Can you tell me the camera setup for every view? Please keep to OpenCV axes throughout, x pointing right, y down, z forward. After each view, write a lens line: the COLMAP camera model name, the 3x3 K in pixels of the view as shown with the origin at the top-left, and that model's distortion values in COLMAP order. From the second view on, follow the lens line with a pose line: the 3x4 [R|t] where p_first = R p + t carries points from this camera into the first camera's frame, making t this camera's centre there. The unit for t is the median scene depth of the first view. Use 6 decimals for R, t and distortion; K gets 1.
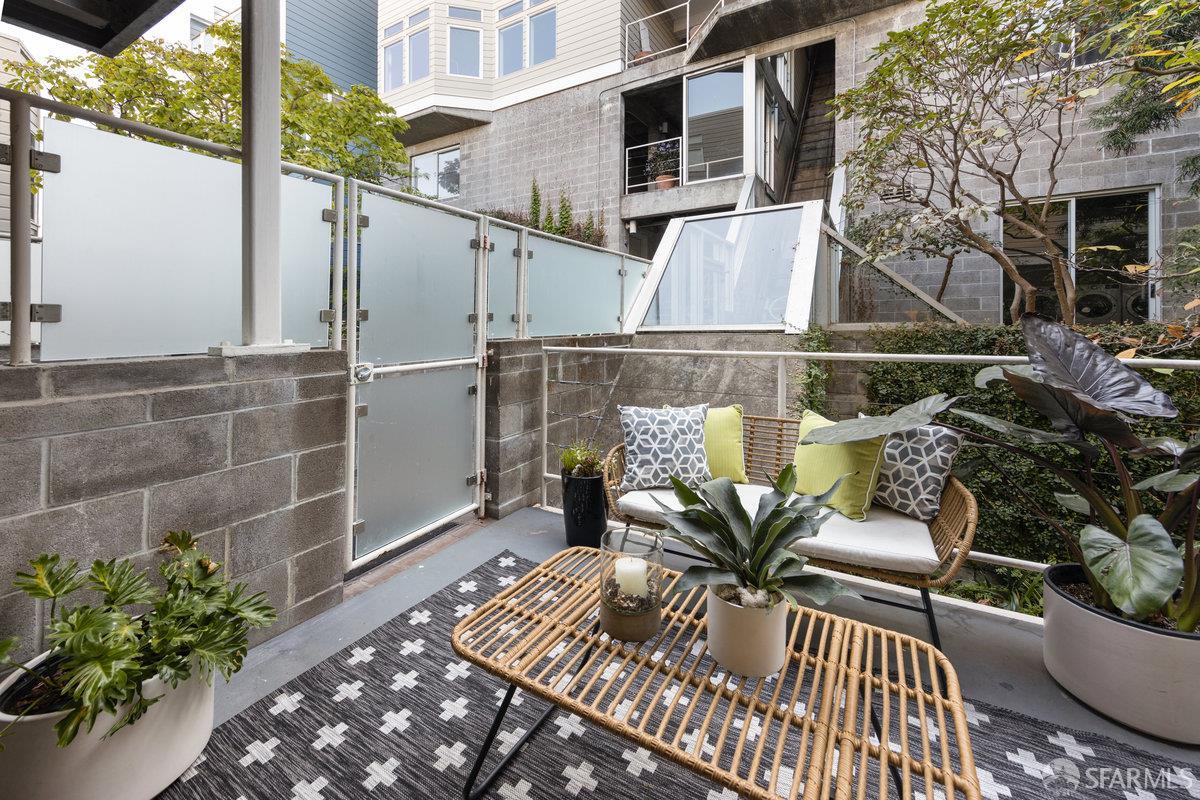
lens RADIAL K [[439.1, 0, 634.3], [0, 439.1, 329.5], [0, 0, 1]] dist [0.007421, -0.000473]
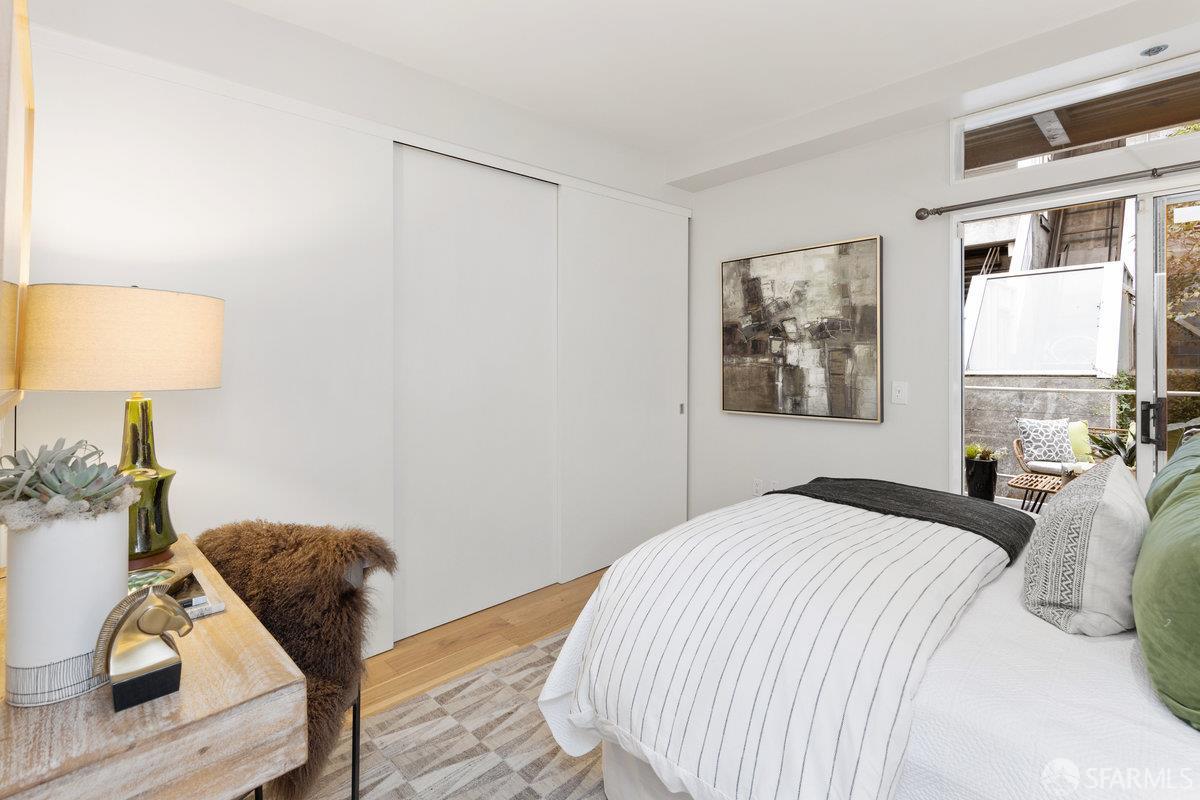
lens RADIAL K [[561.5, 0, 686.6], [0, 561.5, 349.7], [0, 0, 1]] dist [-0.009051, -0.000294]
pose [[0.976067, 0.002973, -0.217451, -0.900693], [-0.007845, 0.999737, -0.021545, -0.053033], [0.217330, 0.022736, 0.975833, -1.646421]]
